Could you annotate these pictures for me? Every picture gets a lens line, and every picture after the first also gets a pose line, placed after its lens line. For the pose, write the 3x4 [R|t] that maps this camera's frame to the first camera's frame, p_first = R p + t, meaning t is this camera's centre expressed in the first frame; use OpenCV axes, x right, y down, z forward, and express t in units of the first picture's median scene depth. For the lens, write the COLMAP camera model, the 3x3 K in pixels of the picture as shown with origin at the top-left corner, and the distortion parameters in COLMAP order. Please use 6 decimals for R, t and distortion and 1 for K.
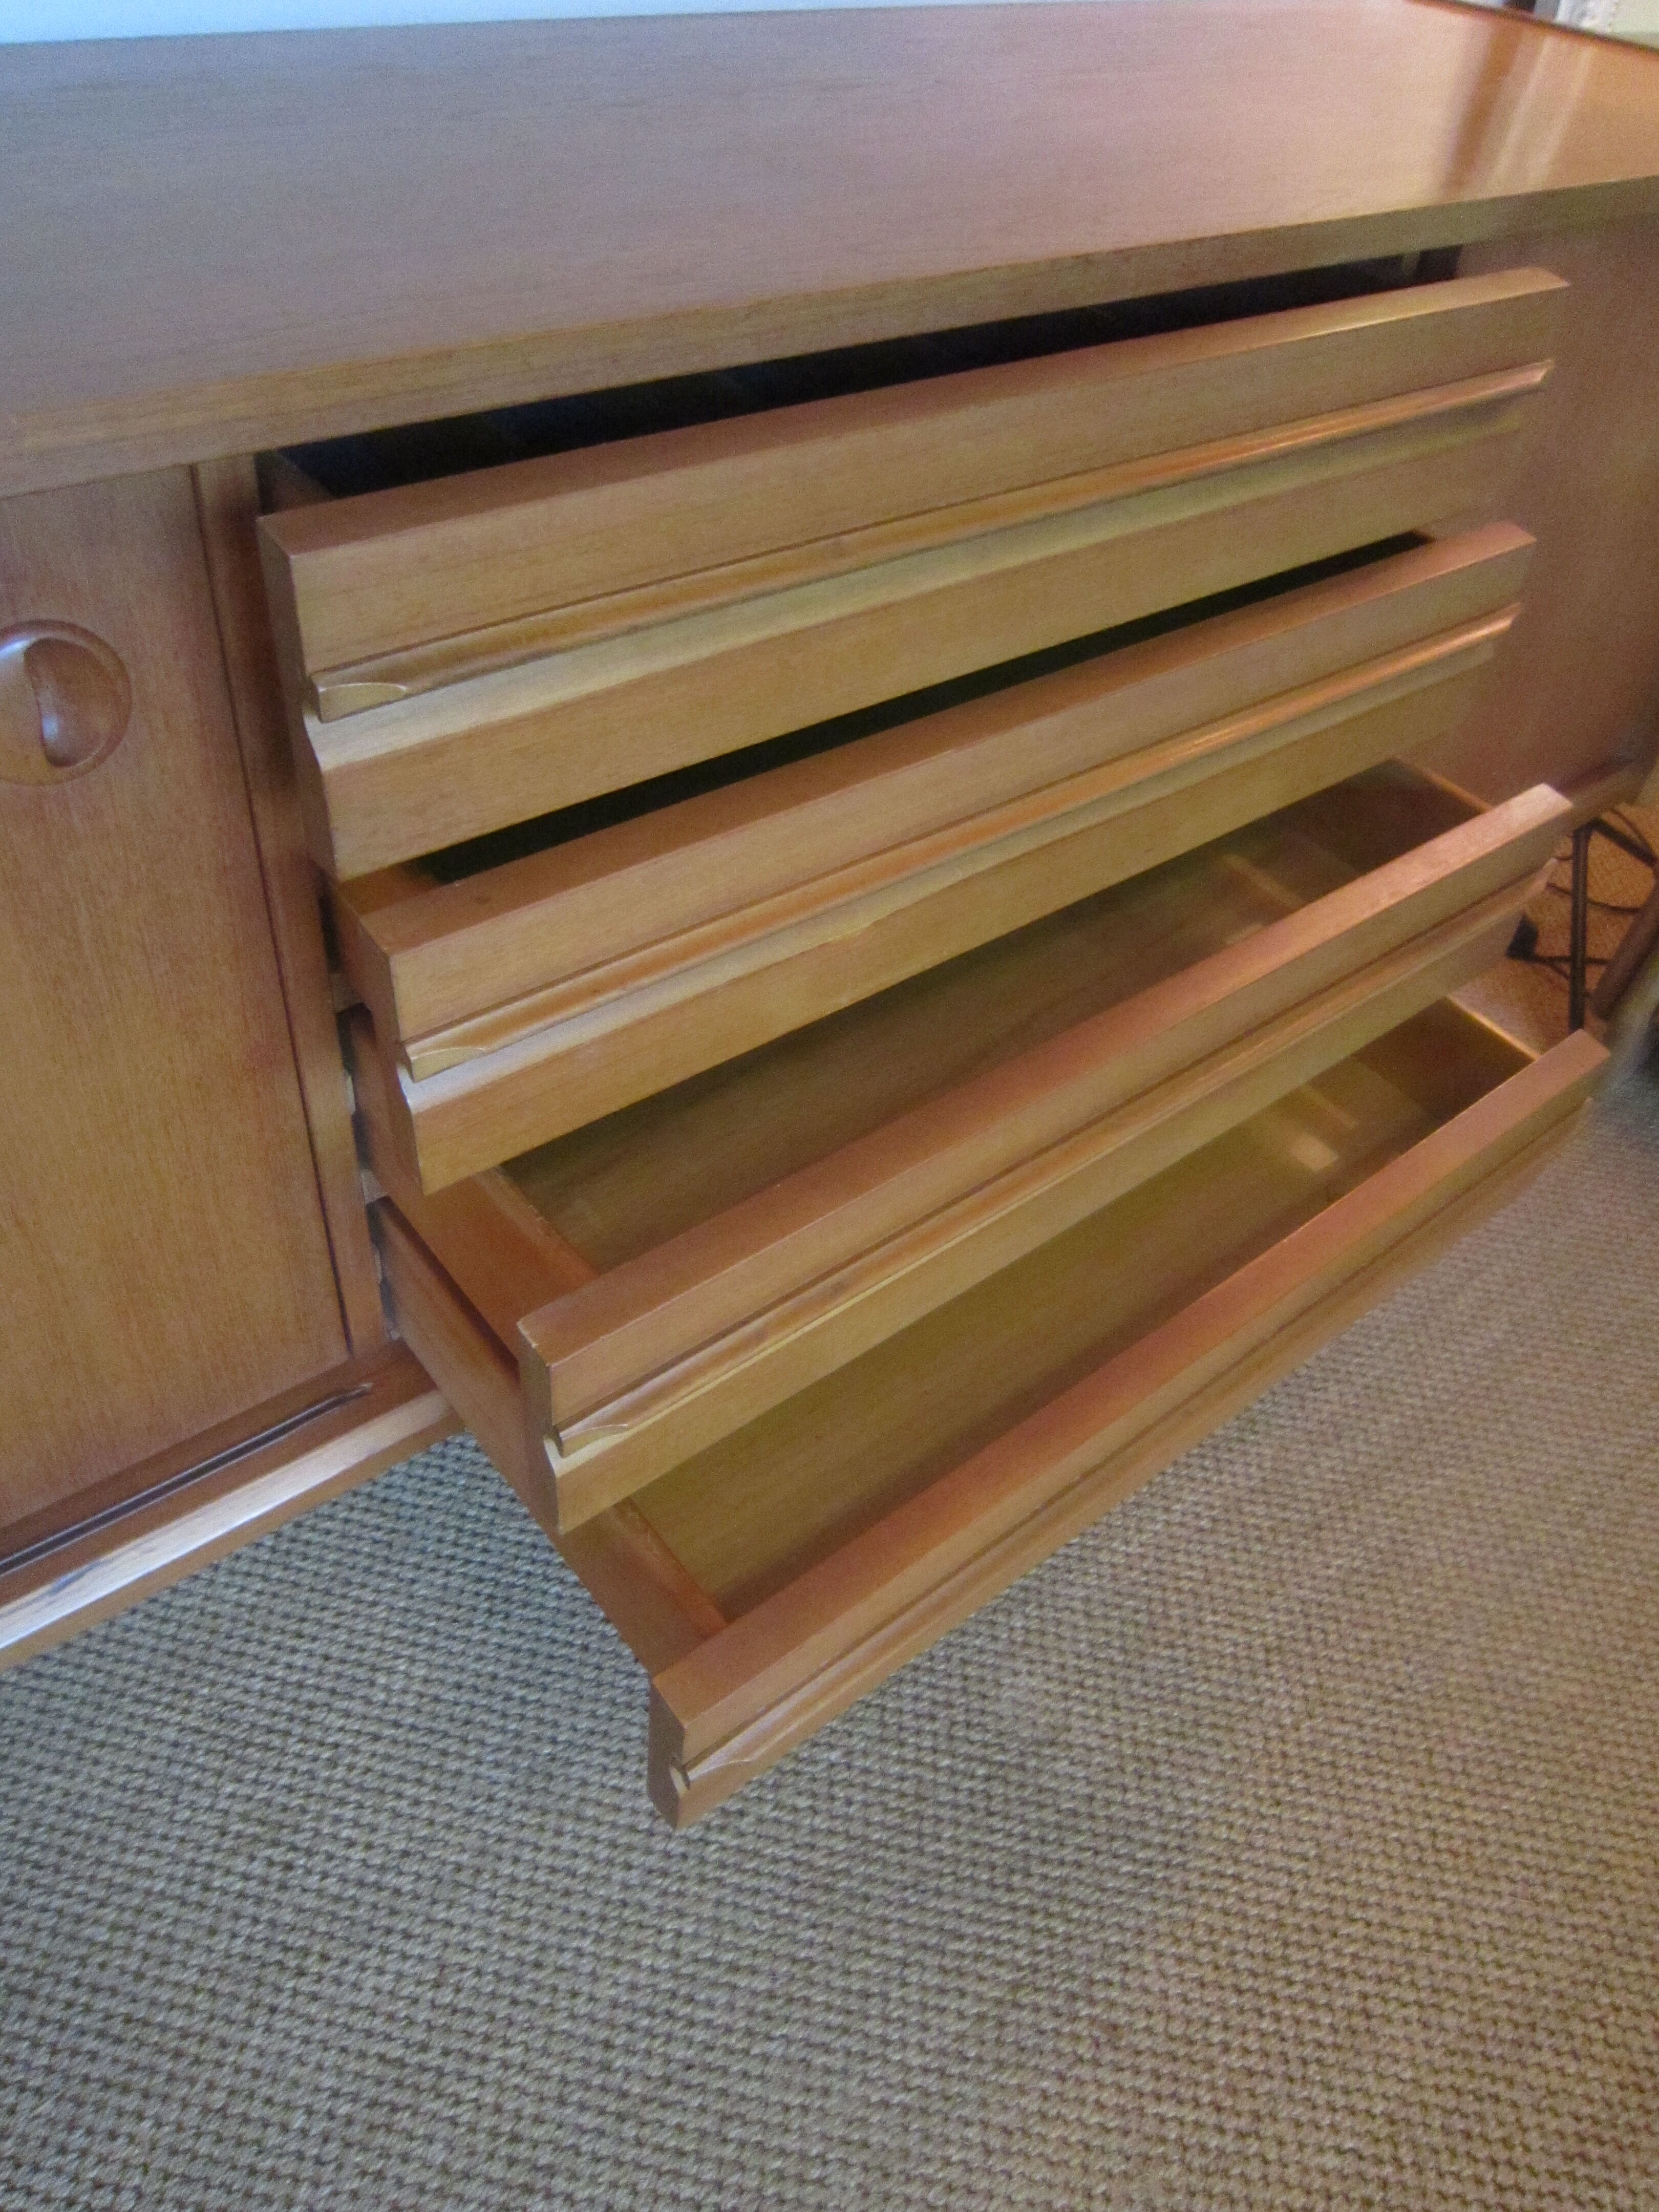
lens RADIAL K [[1569.6, 0, 827.3], [0, 1569.6, 1101.8], [0, 0, 1]] dist [-0.037843, 0.001721]
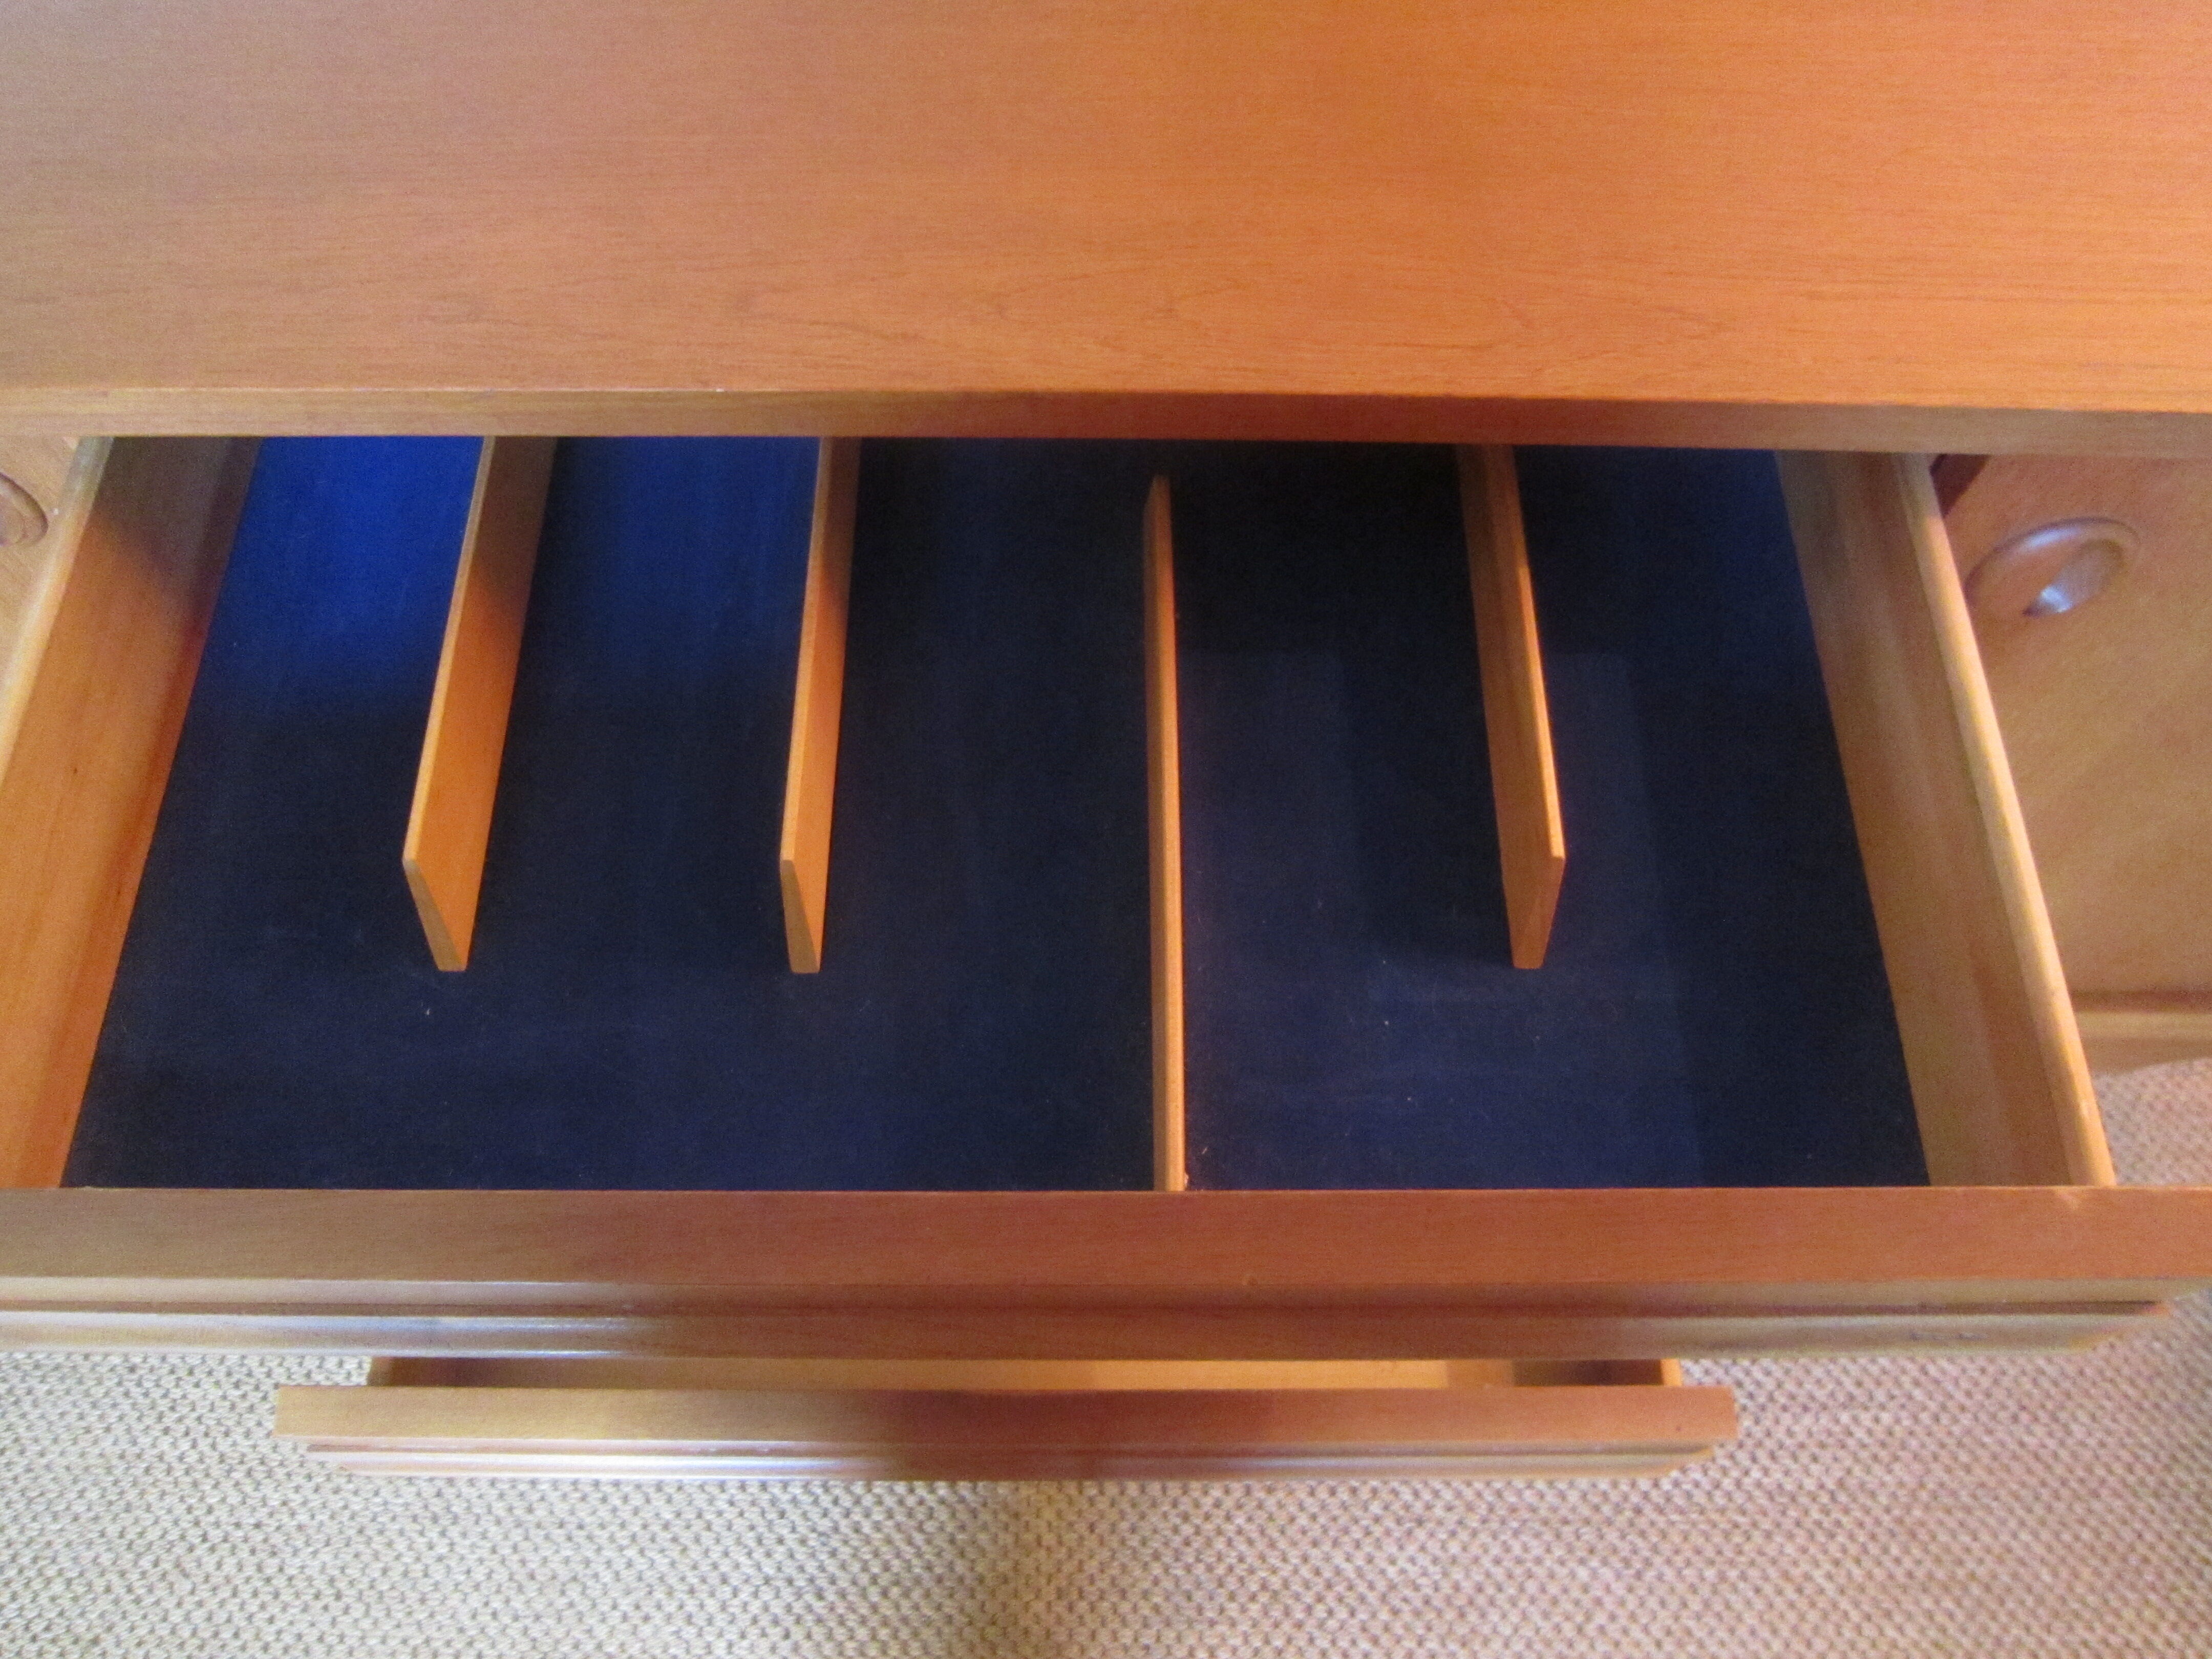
lens RADIAL K [[1569.6, 0, 1105.0], [0, 1569.6, 832.5], [0, 0, 1]] dist [-0.037843, 0.001721]
pose [[0.771331, 0.512680, -0.377105, 0.381048], [-0.379929, 0.846286, 0.373435, -0.426009], [0.510591, -0.144769, 0.847549, 0.226301]]
